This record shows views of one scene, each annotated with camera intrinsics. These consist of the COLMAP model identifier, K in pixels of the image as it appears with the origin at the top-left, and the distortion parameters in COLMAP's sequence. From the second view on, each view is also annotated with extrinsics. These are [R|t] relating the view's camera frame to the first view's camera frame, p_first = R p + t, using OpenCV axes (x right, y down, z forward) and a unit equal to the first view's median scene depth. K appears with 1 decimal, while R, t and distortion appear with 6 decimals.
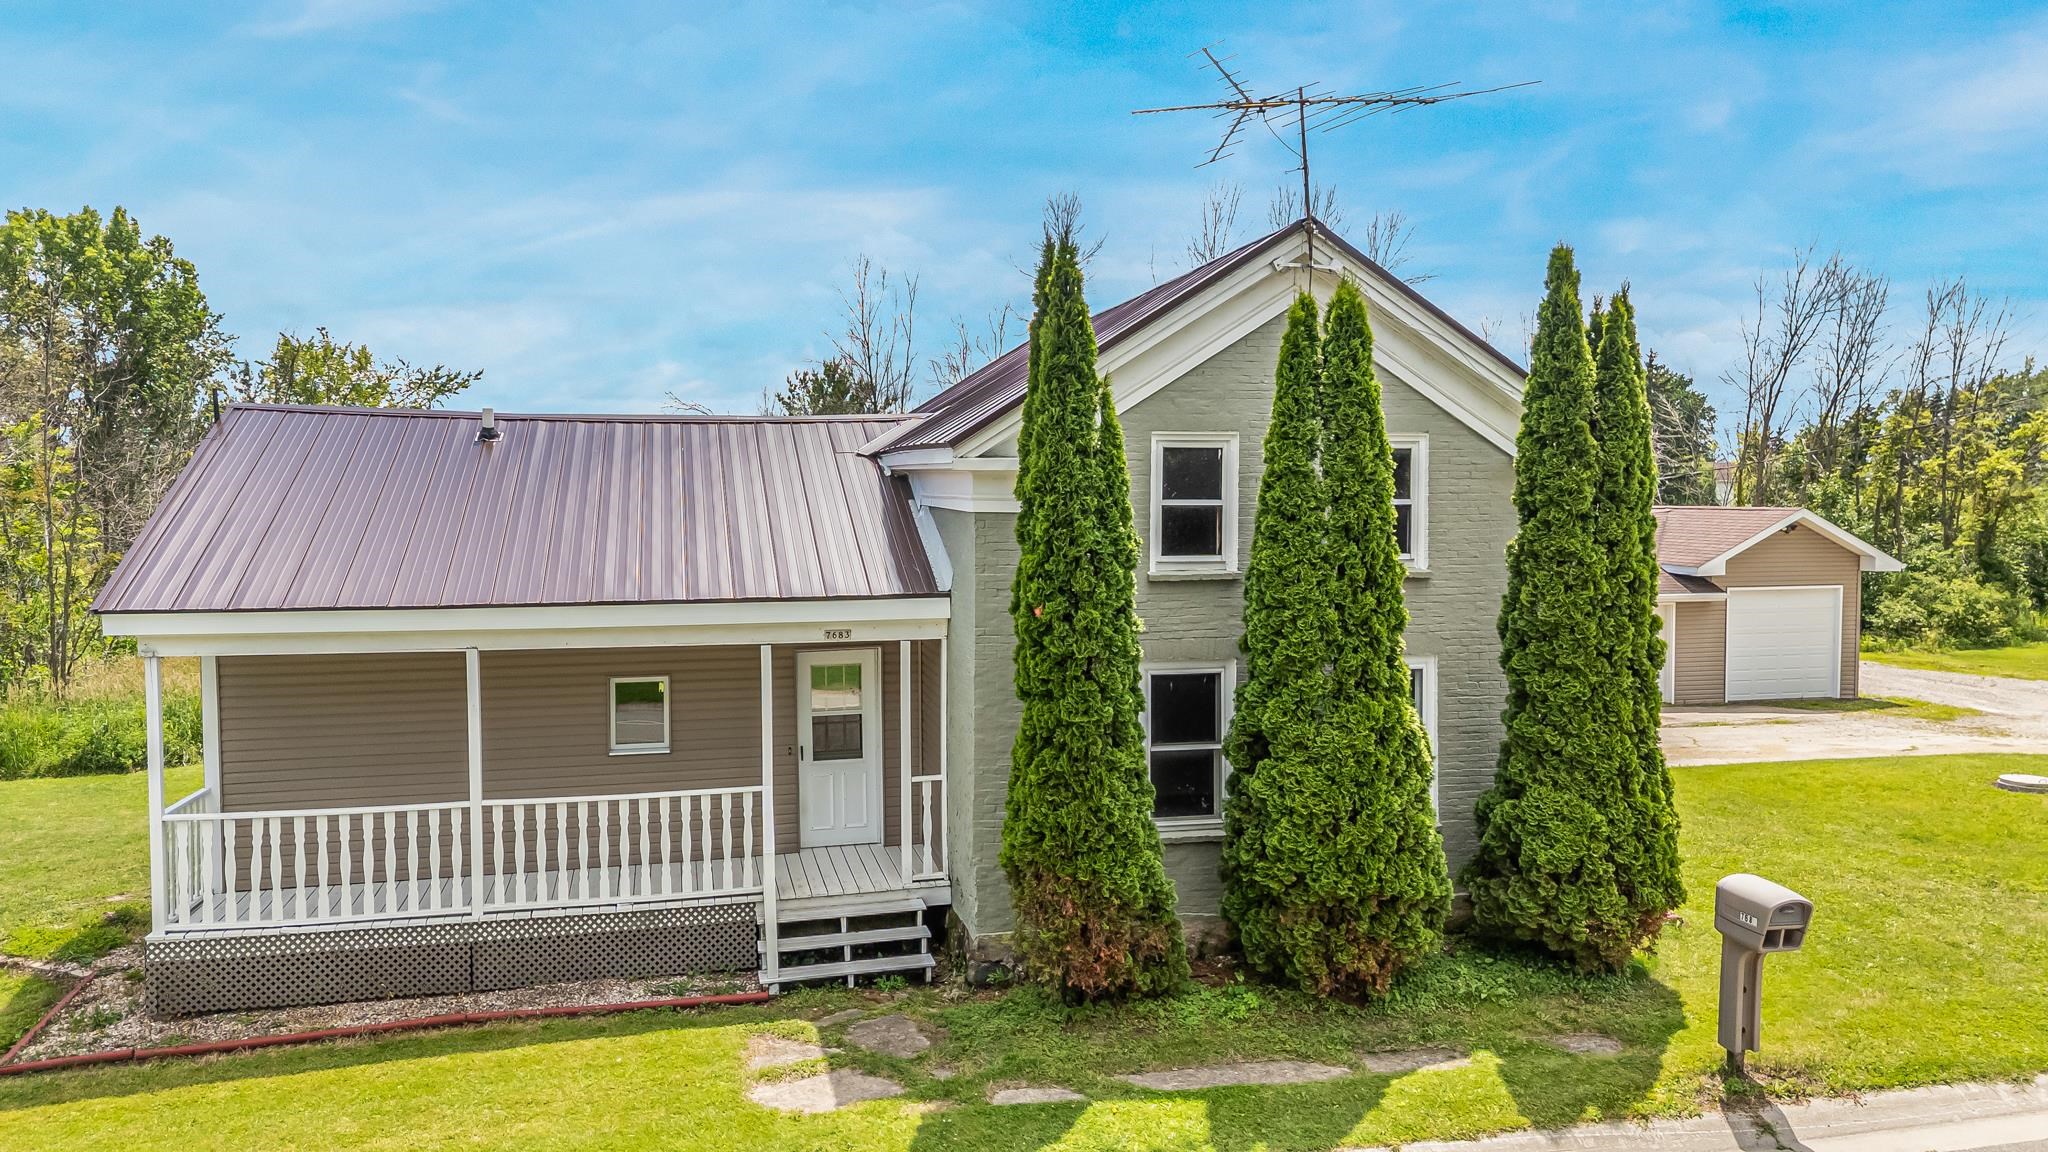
lens RADIAL K [[1442.1, 0, 1024.0], [0, 1442.1, 576.0], [0, 0, 1]] dist [0.061267, 0.001176]
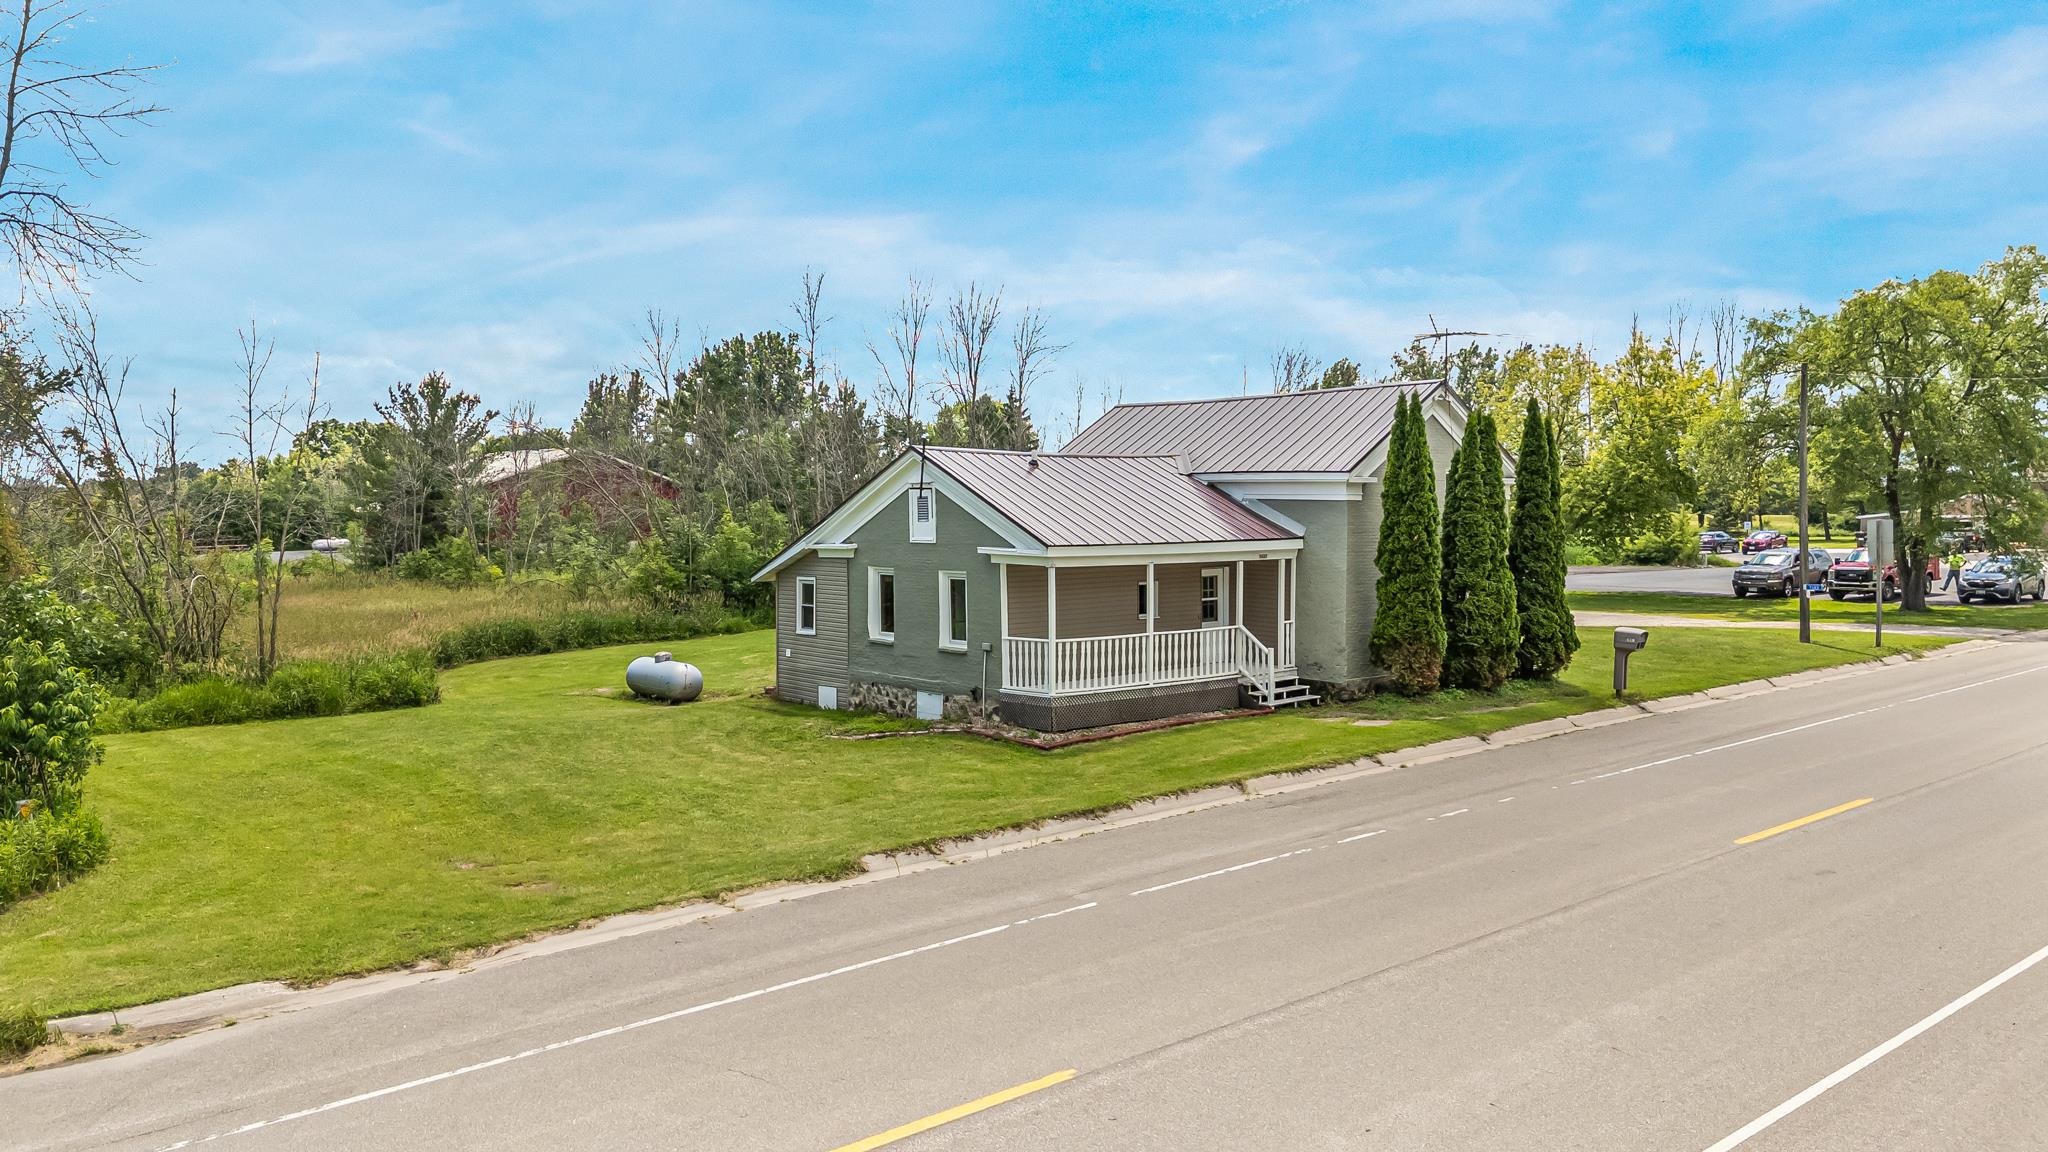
lens RADIAL K [[1442.1, 0, 1024.0], [0, 1442.1, 576.0], [0, 0, 1]] dist [0.061267, 0.001176]
pose [[0.901923, -0.025122, 0.431165, -1.531572], [0.024523, 0.999675, 0.006948, 0.049309], [-0.431200, 0.004307, 0.902246, -0.907003]]
